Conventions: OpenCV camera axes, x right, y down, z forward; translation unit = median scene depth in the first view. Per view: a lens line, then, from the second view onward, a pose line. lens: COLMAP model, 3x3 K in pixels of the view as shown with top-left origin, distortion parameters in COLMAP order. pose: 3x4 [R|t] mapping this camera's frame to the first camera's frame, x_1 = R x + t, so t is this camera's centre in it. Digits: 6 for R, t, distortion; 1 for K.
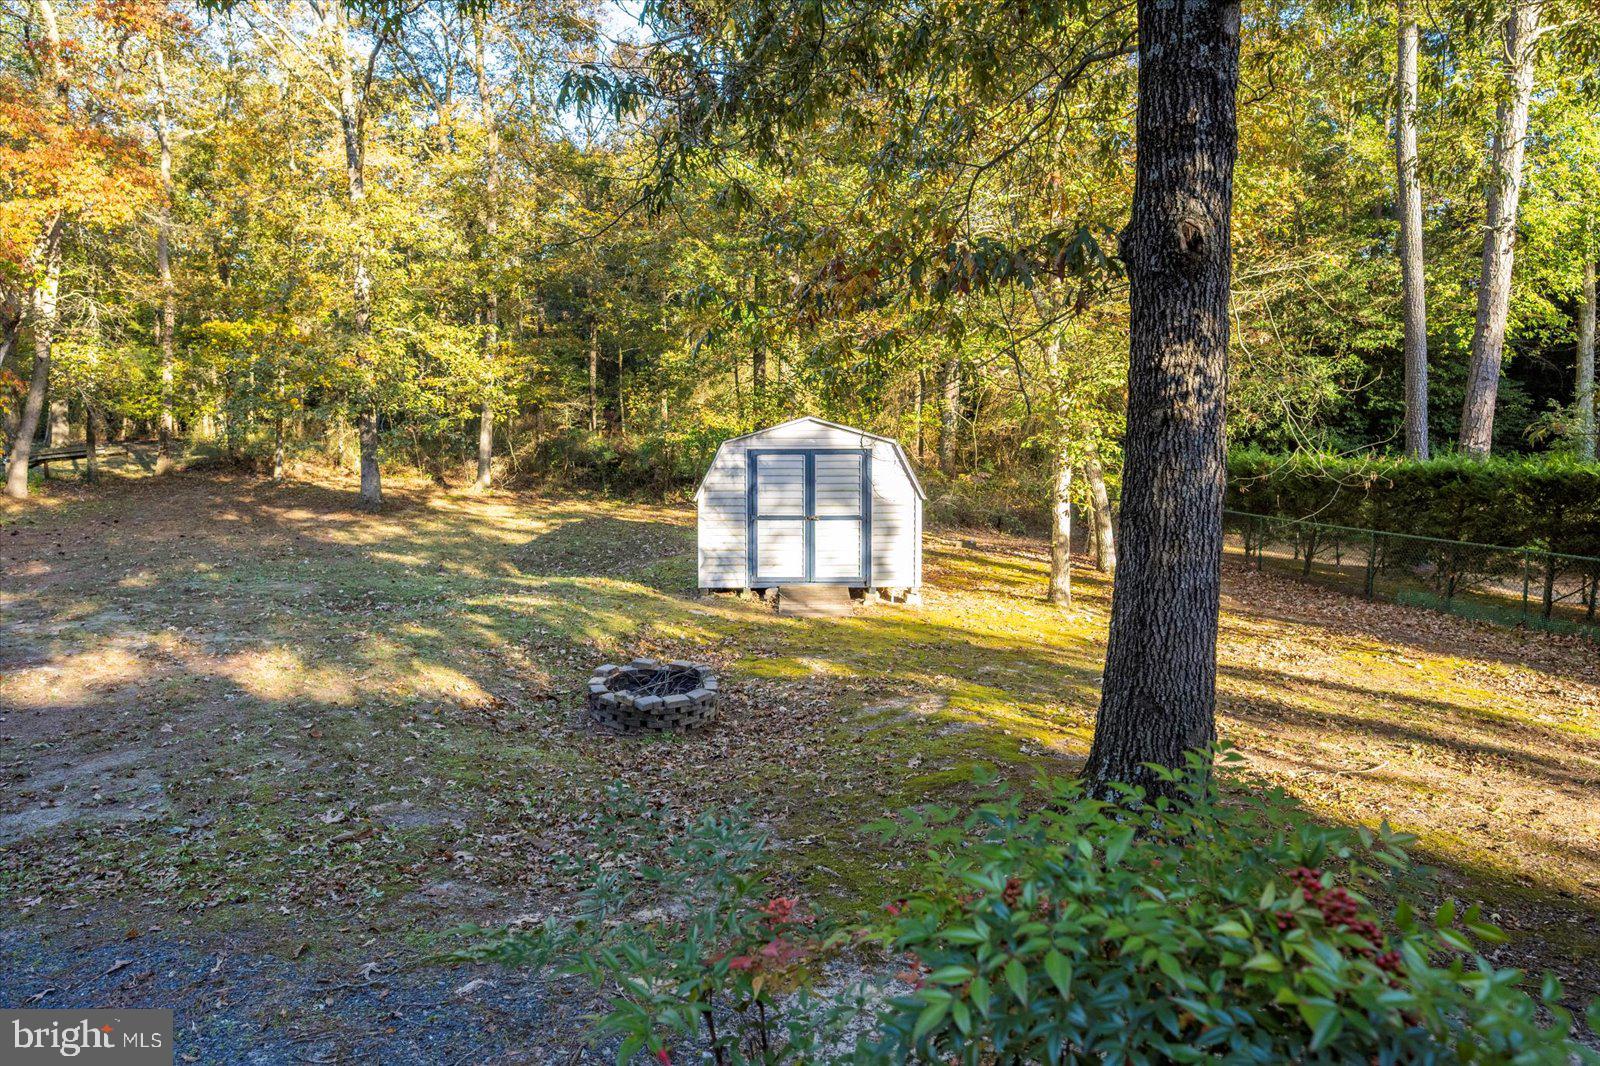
lens RADIAL K [[1076.6, 0, 795.3], [0, 1076.6, 546.3], [0, 0, 1]] dist [-0.007918, 0.004370]
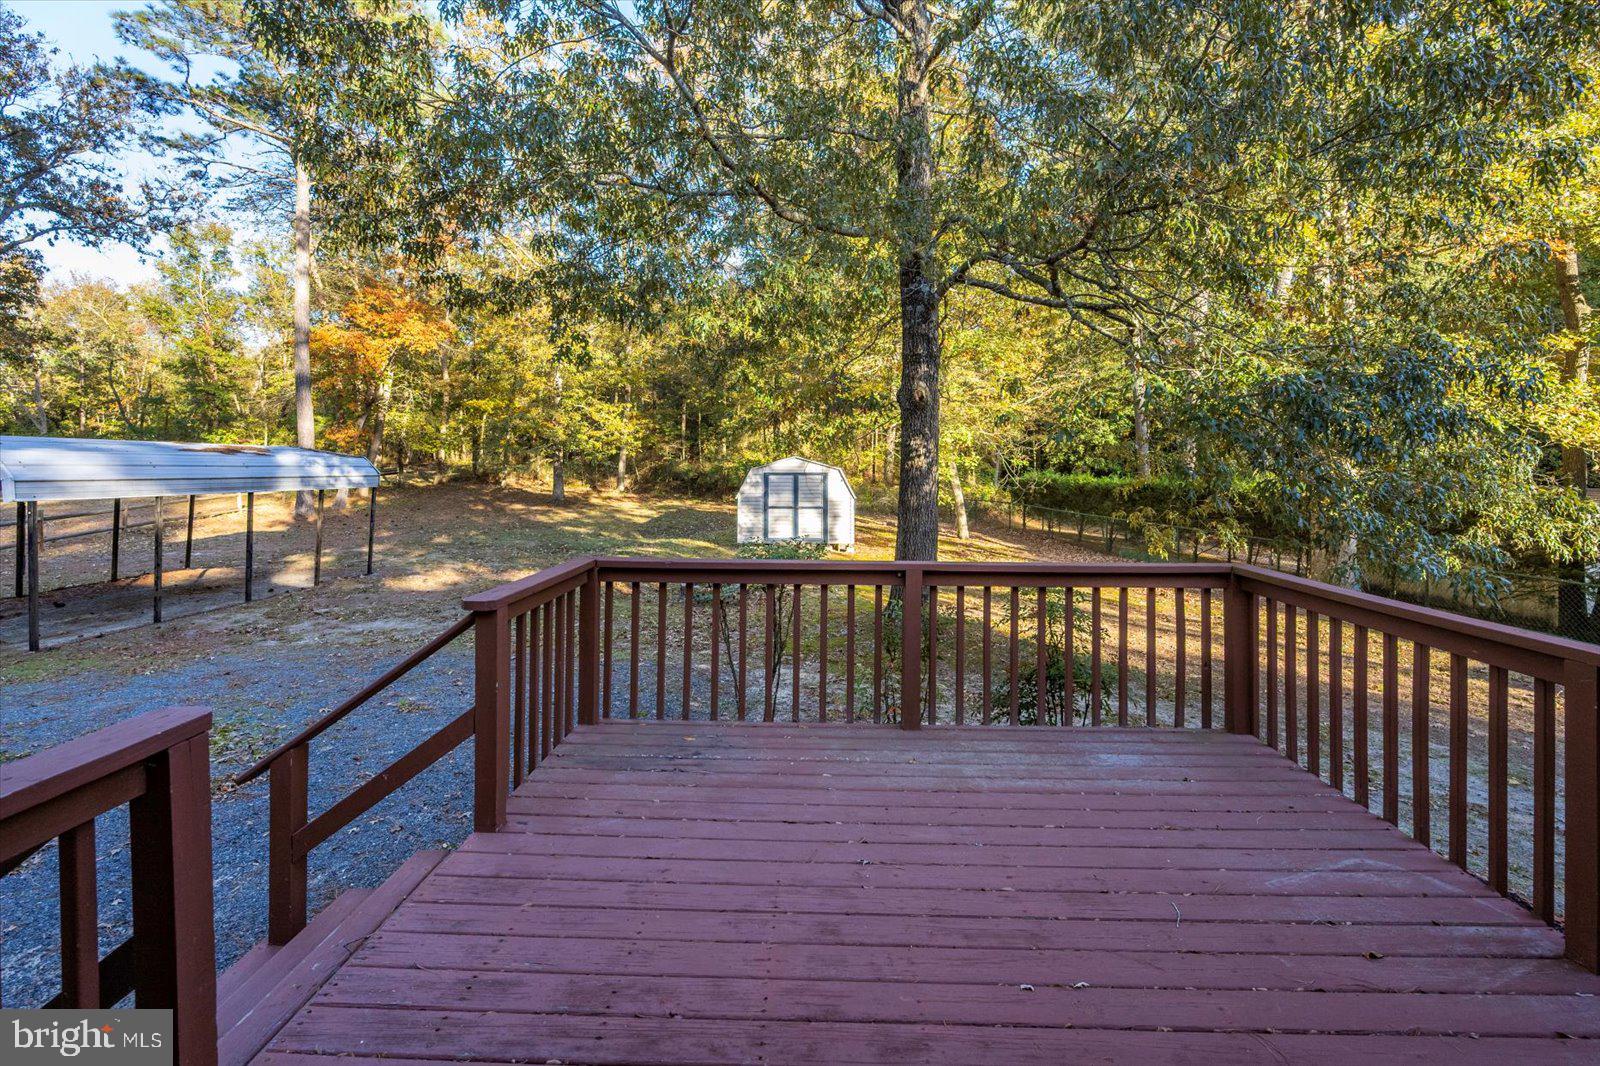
lens RADIAL K [[687.7, 0, 810.7], [0, 687.7, 461.9], [0, 0, 1]] dist [-0.004381, 0.001042]
pose [[0.999986, 0.004781, 0.002331, 0.031415], [-0.004520, 0.994845, -0.101307, 0.013156], [-0.002804, 0.101295, 0.994853, -0.198834]]
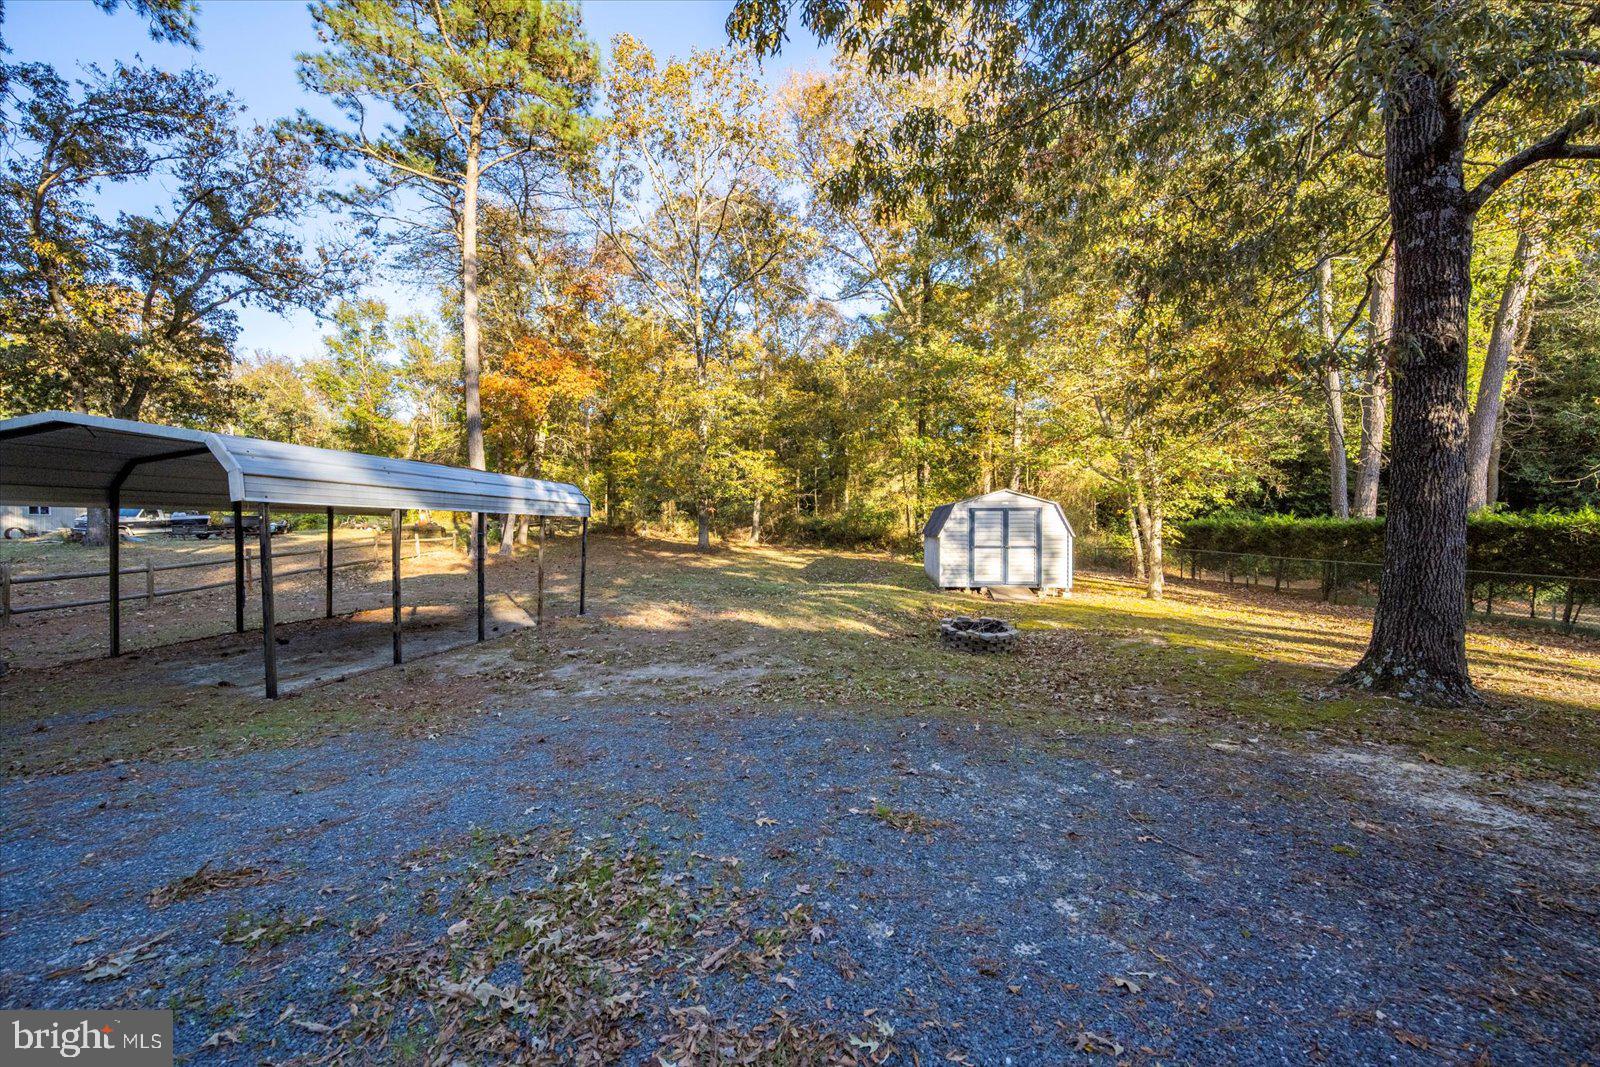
lens RADIAL K [[623.7, 0, 792.3], [0, 623.7, 542.6], [0, 0, 1]] dist [0.000892, -0.001237]
pose [[0.994201, 0.000022, -0.107542, -0.180655], [-0.008100, 0.997175, -0.074675, 0.036596], [0.107237, 0.075113, 0.991392, -0.028985]]
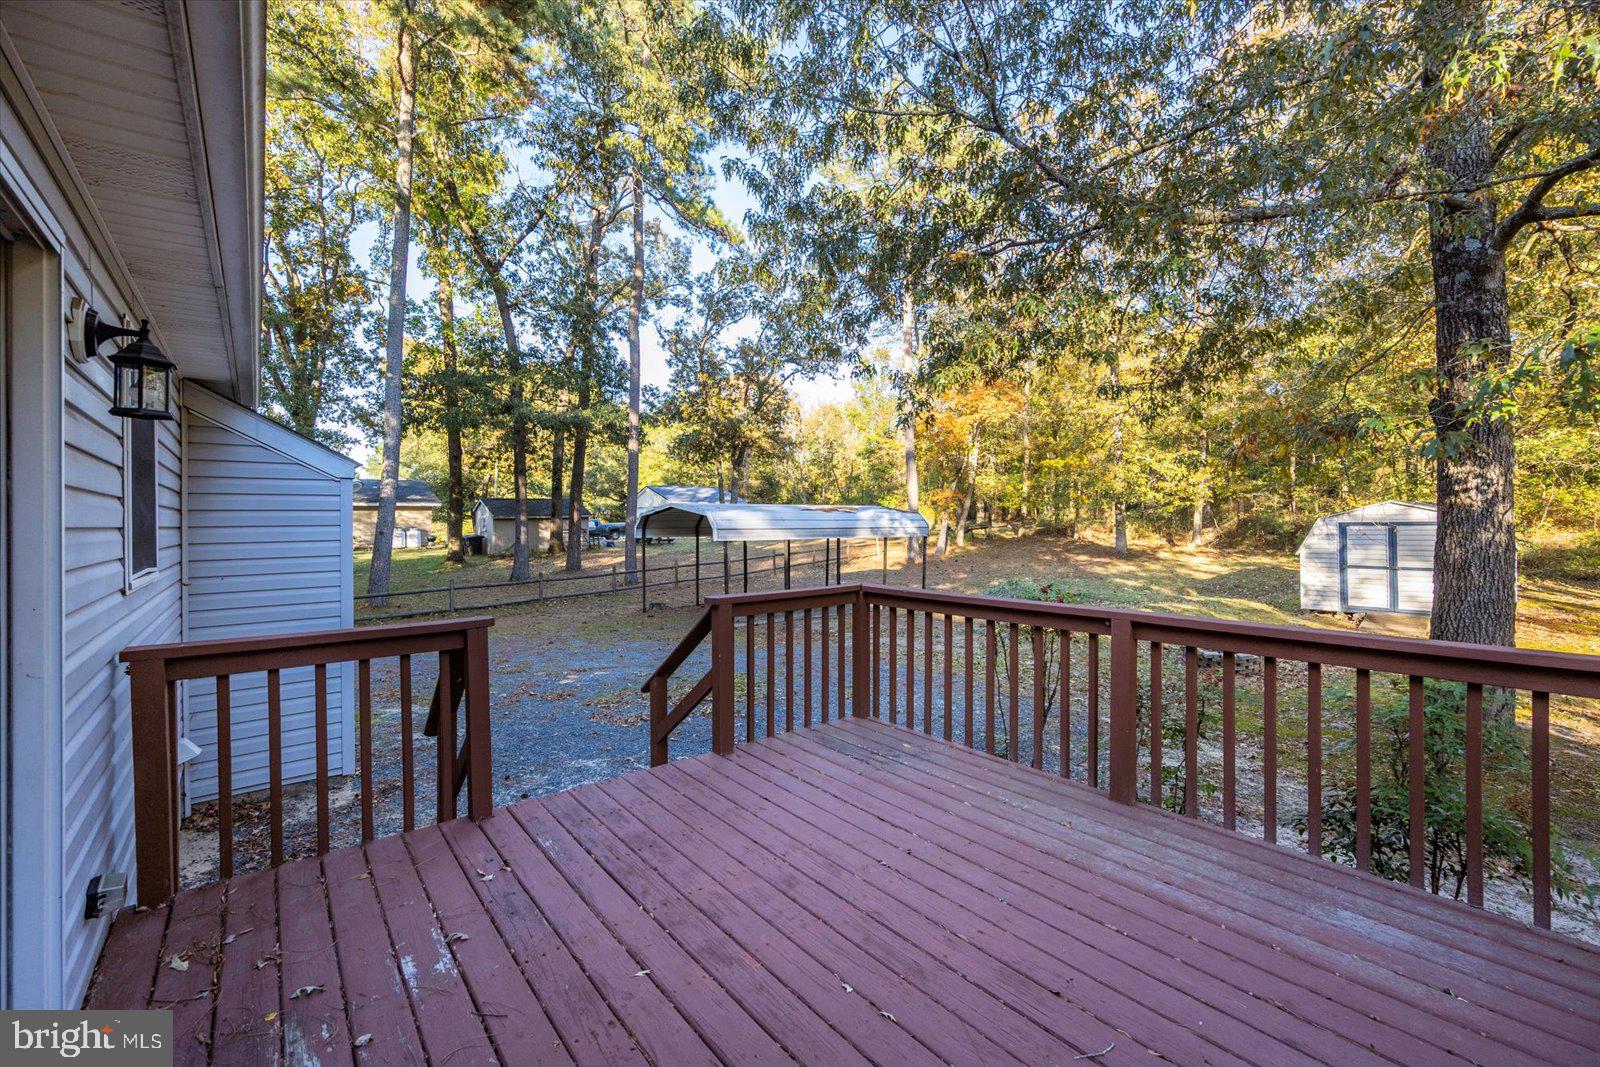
lens RADIAL K [[666.3, 0, 810.0], [0, 666.3, 515.5], [0, 0, 1]] dist [-0.004828, 0.000212]
pose [[0.650282, -0.014003, -0.759564, 0.153164], [-0.063723, 0.995301, -0.072904, 0.015555], [0.757016, 0.095810, 0.646334, -0.163737]]
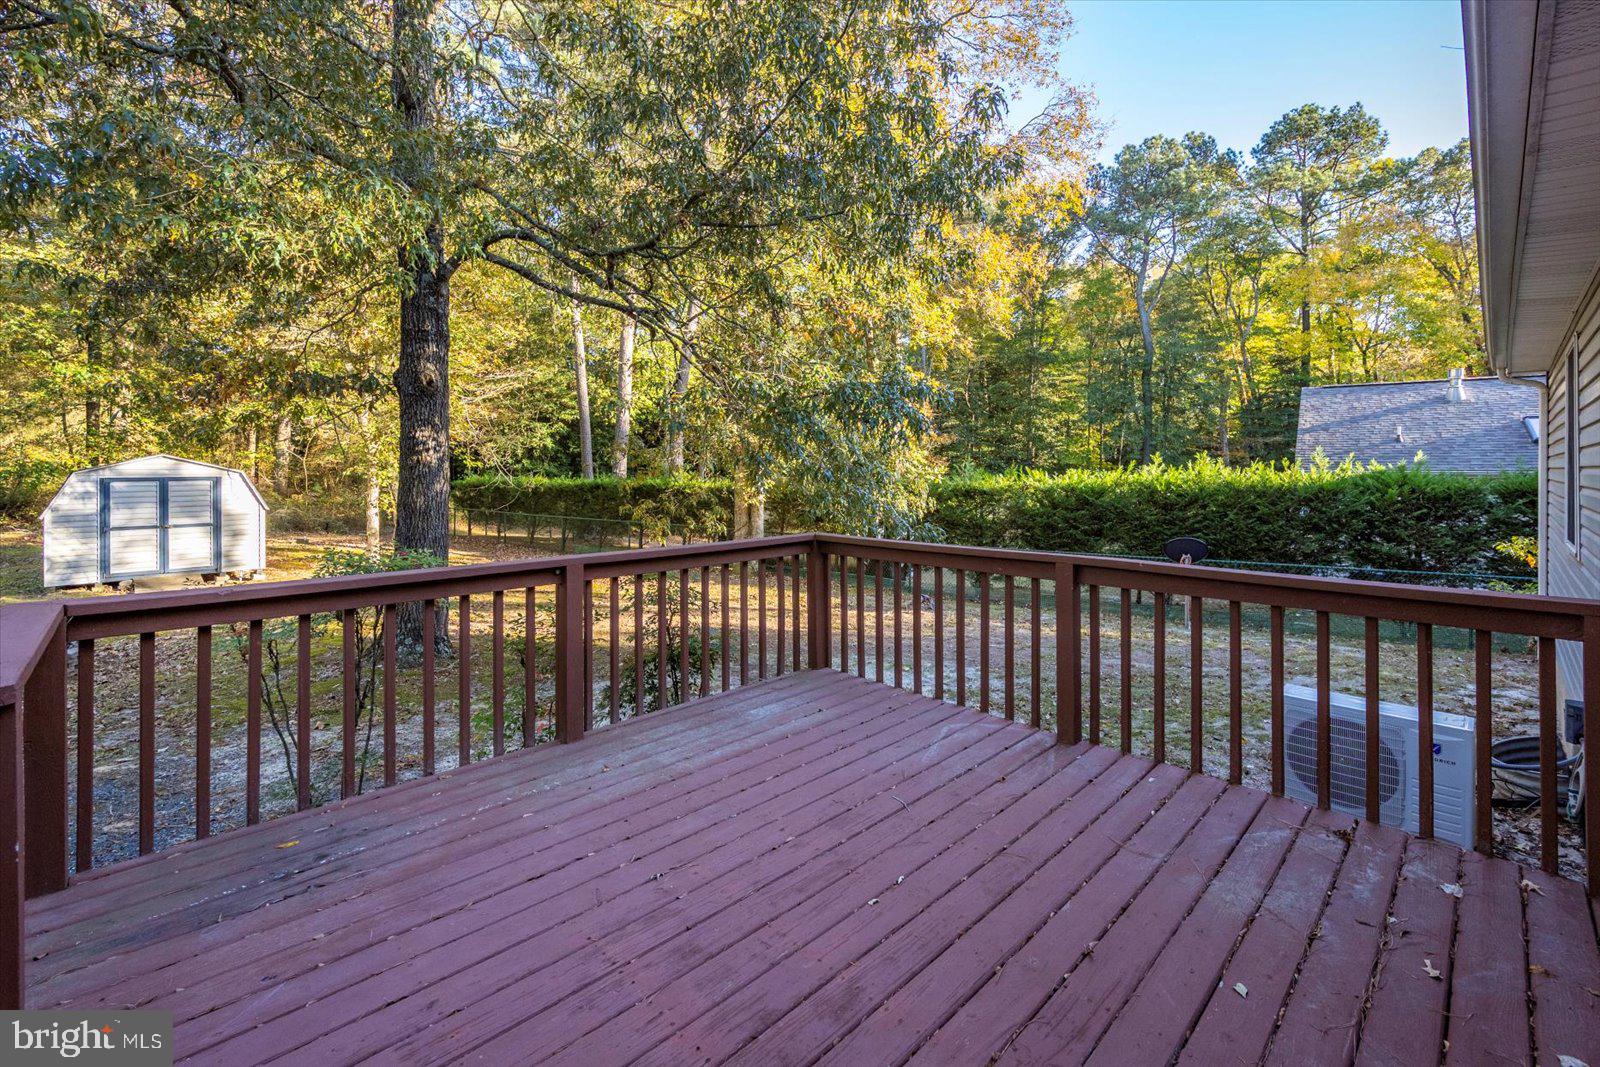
lens RADIAL K [[687.7, 0, 802.1], [0, 687.7, 466.8], [0, 0, 1]] dist [-0.004381, 0.001042]
pose [[0.700606, 0.000577, 0.713548, -0.032832], [0.072871, 0.994714, -0.072353, 0.016315], [-0.709818, 0.102687, 0.696860, -0.164038]]
